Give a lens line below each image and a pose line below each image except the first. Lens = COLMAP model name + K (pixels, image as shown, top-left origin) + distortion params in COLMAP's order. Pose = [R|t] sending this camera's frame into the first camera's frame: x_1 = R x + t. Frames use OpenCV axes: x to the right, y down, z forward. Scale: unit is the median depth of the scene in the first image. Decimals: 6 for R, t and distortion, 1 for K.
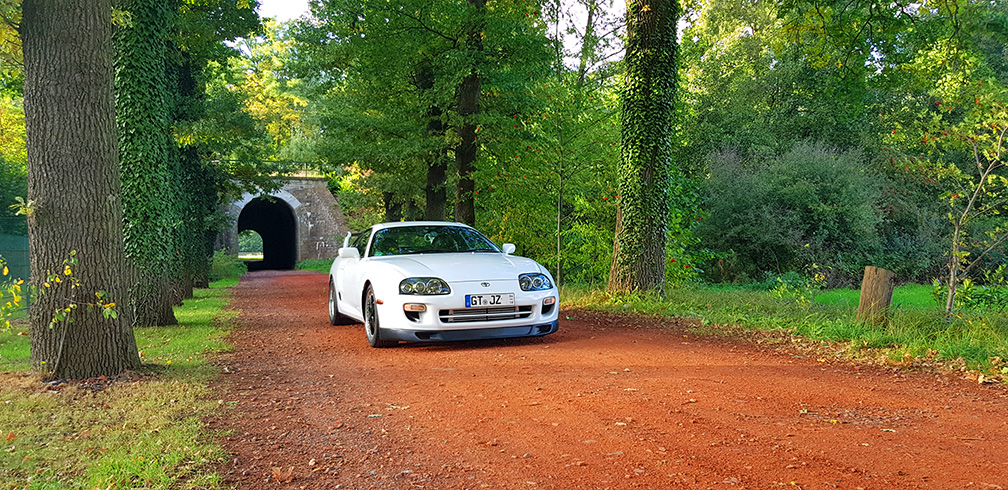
lens RADIAL K [[818.9, 0, 504.0], [0, 818.9, 245.0], [0, 0, 1]] dist [-0.000303, -0.000361]
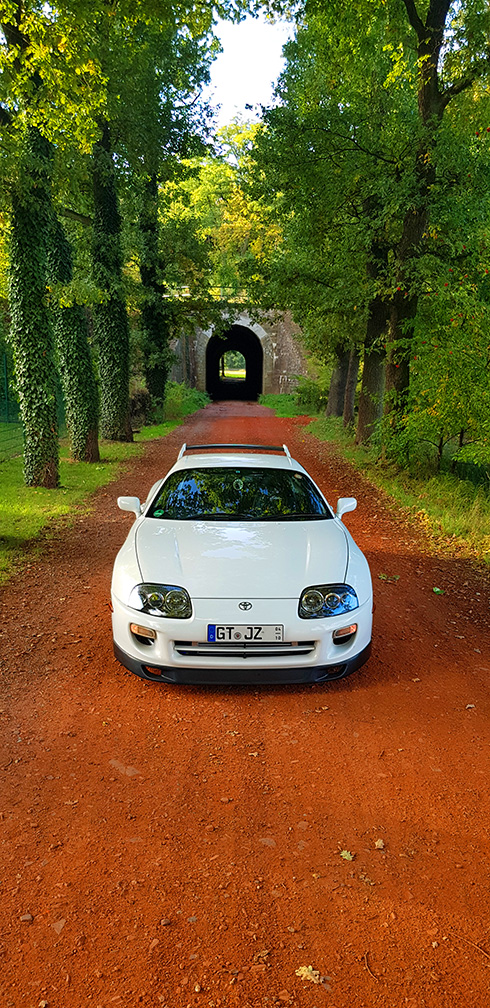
lens RADIAL K [[818.9, 0, 245.0], [0, 818.9, 504.0], [0, 0, 1]] dist [-0.000303, -0.000361]
pose [[0.949799, 0.084172, -0.301325, 0.170848], [-0.029045, 0.982693, 0.182952, -0.156007], [0.311510, -0.165016, 0.935805, 0.357902]]
